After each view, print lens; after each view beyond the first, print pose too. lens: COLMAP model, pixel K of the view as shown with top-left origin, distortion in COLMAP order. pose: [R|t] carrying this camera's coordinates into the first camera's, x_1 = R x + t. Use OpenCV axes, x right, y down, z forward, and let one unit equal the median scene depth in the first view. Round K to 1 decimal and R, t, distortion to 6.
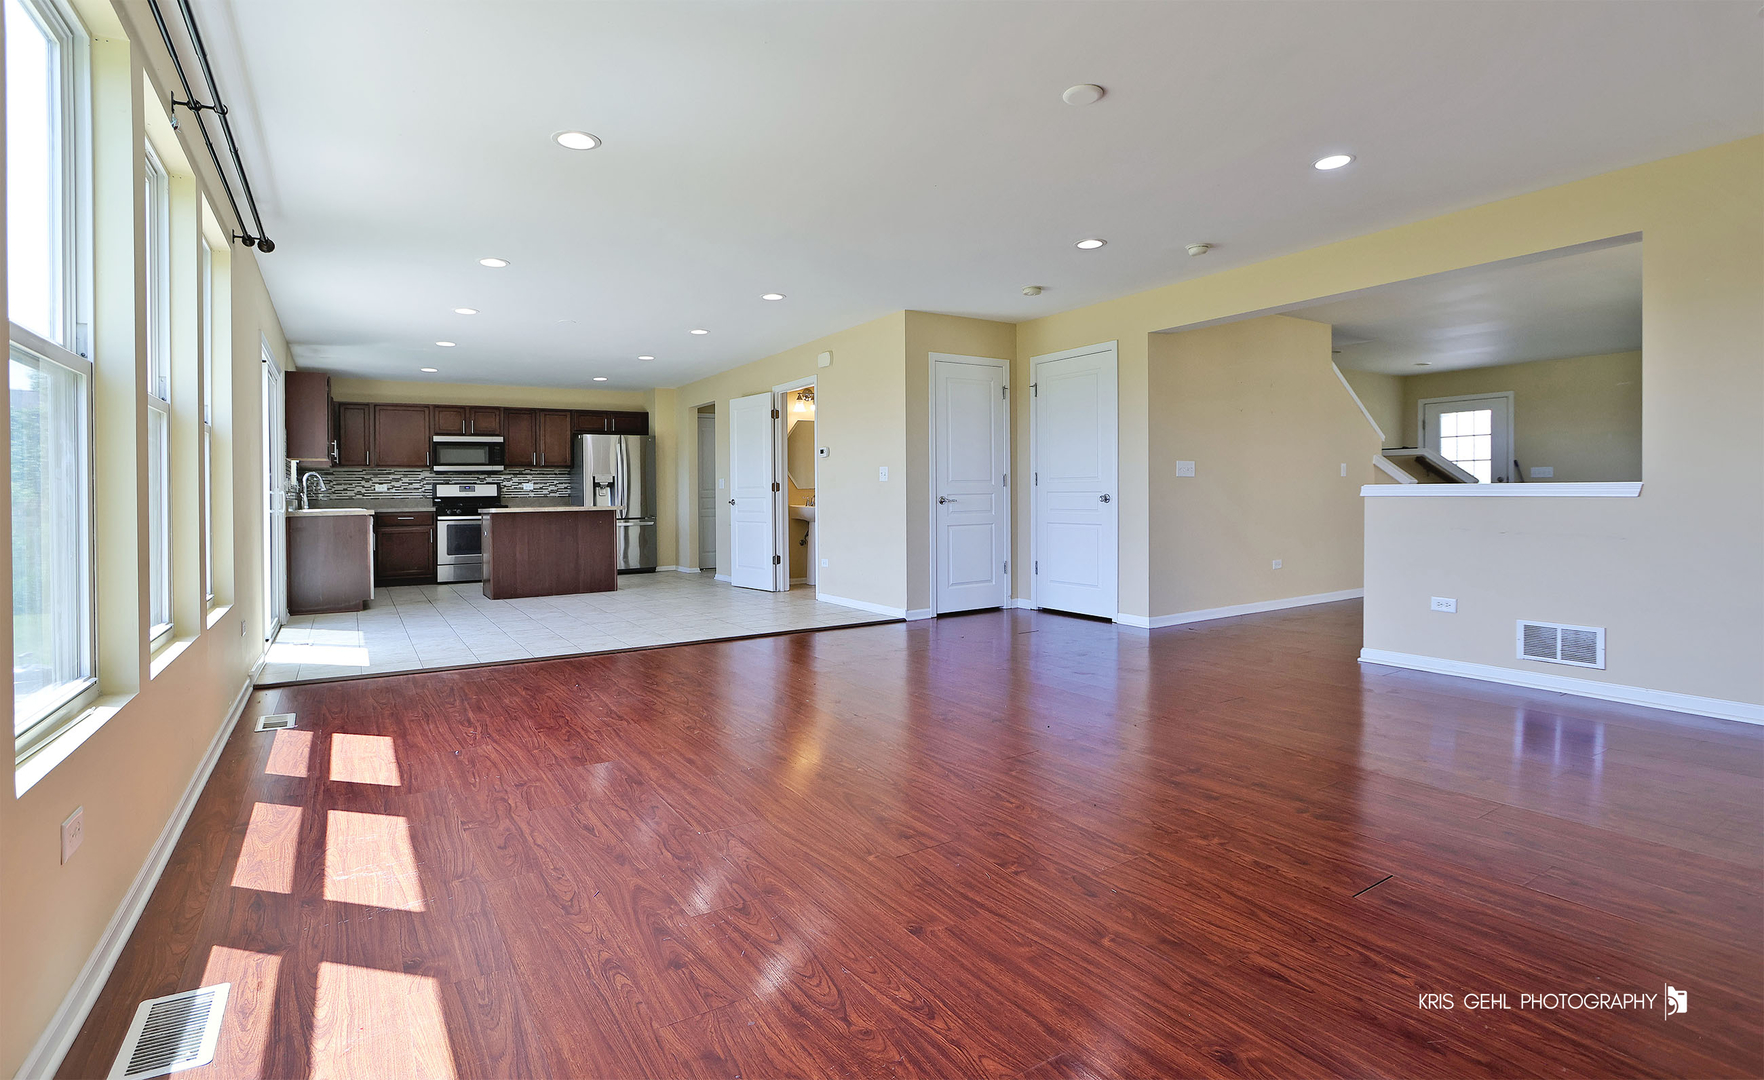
lens RADIAL K [[811.2, 0, 883.6], [0, 811.2, 489.9], [0, 0, 1]] dist [0.004525, 0.000111]
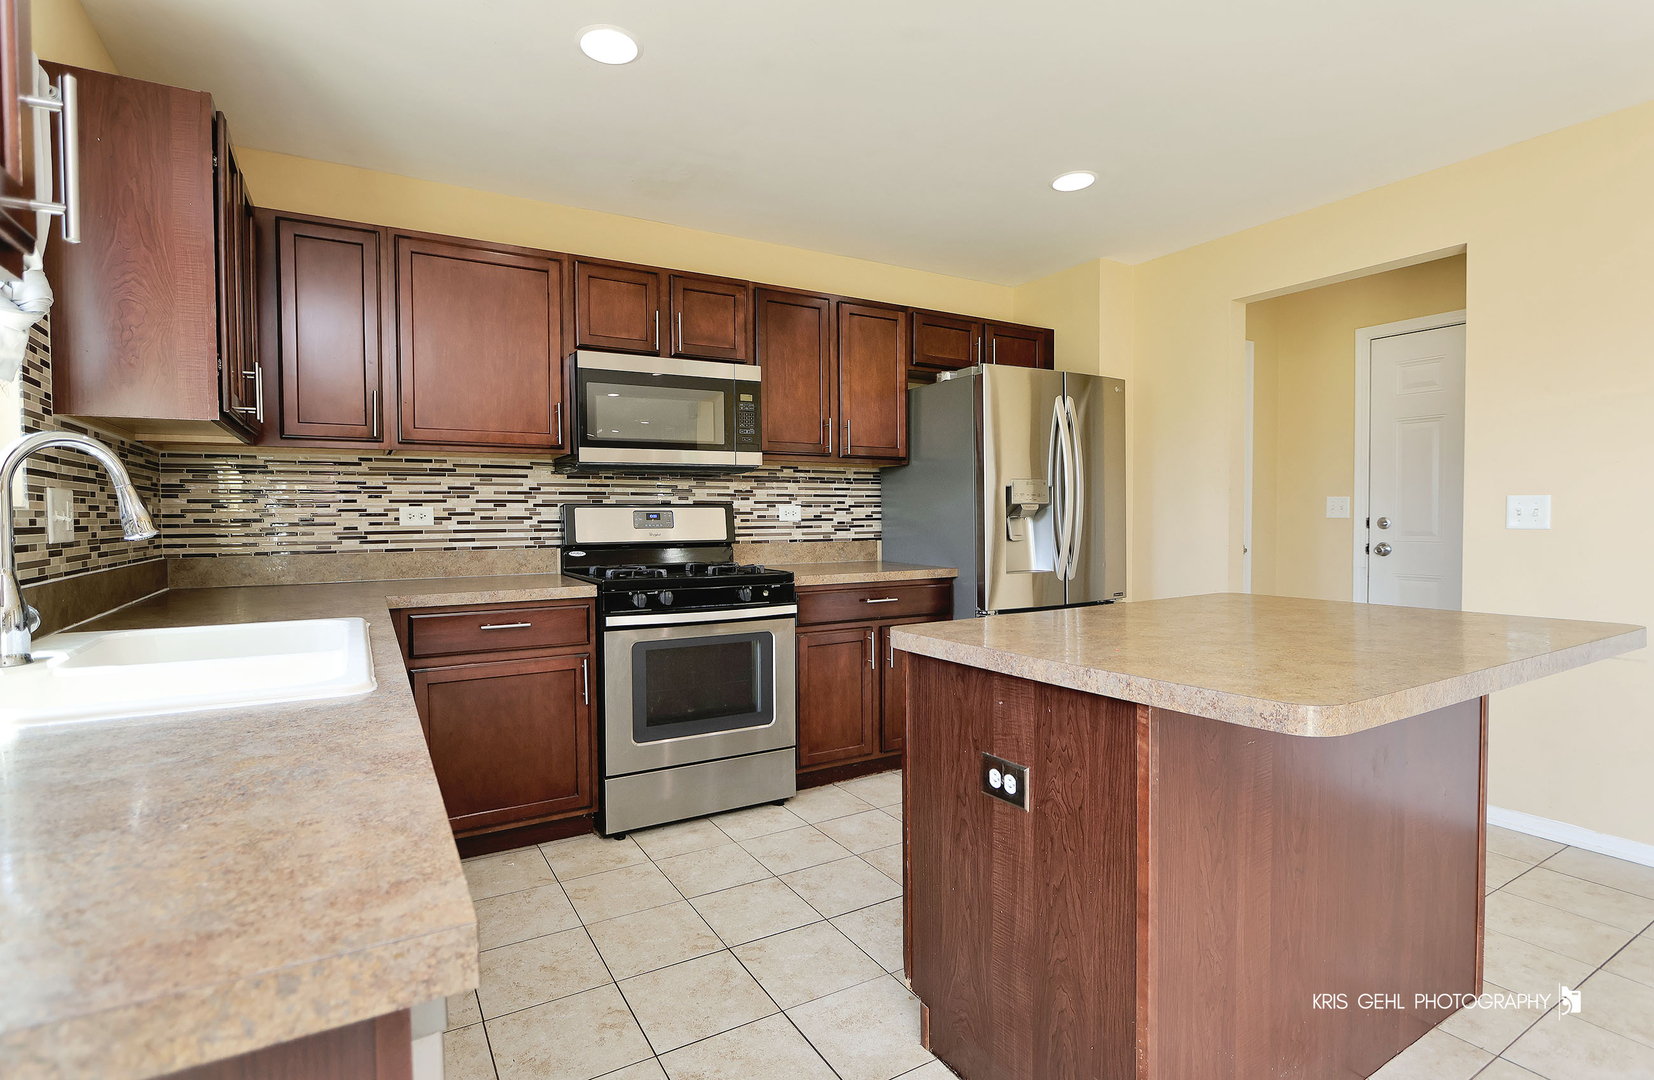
lens RADIAL K [[773.8, 0, 813.2], [0, 773.8, 536.5], [0, 0, 1]] dist [-0.017828, 0.002428]
pose [[0.998467, 0.010718, -0.054302, -0.432242], [-0.008906, 0.999399, 0.033507, -0.005846], [0.054629, -0.032972, 0.997962, 0.683858]]
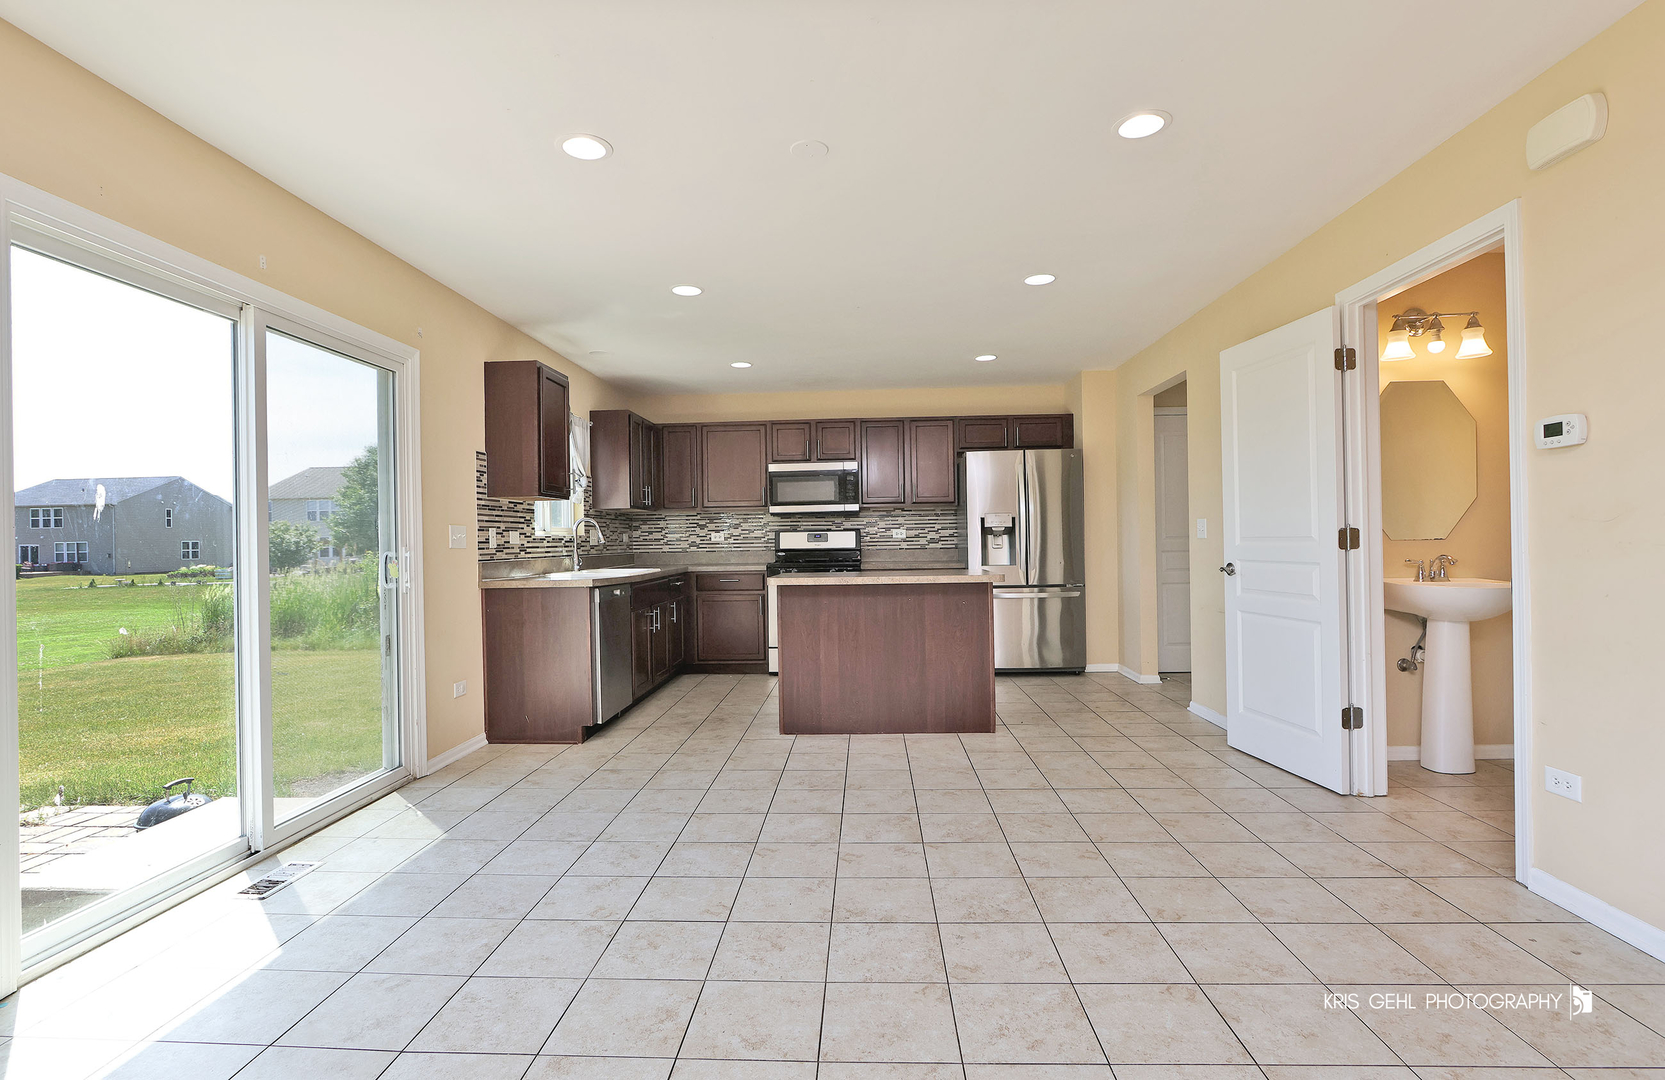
lens RADIAL K [[779.0, 0, 849.0], [0, 779.0, 525.5], [0, 0, 1]] dist [-0.017828, 0.002428]
pose [[0.817709, -0.007671, -0.575581, -0.099196], [0.005128, 0.999969, -0.006042, -0.007795], [0.575609, 0.001989, 0.817722, 0.464622]]
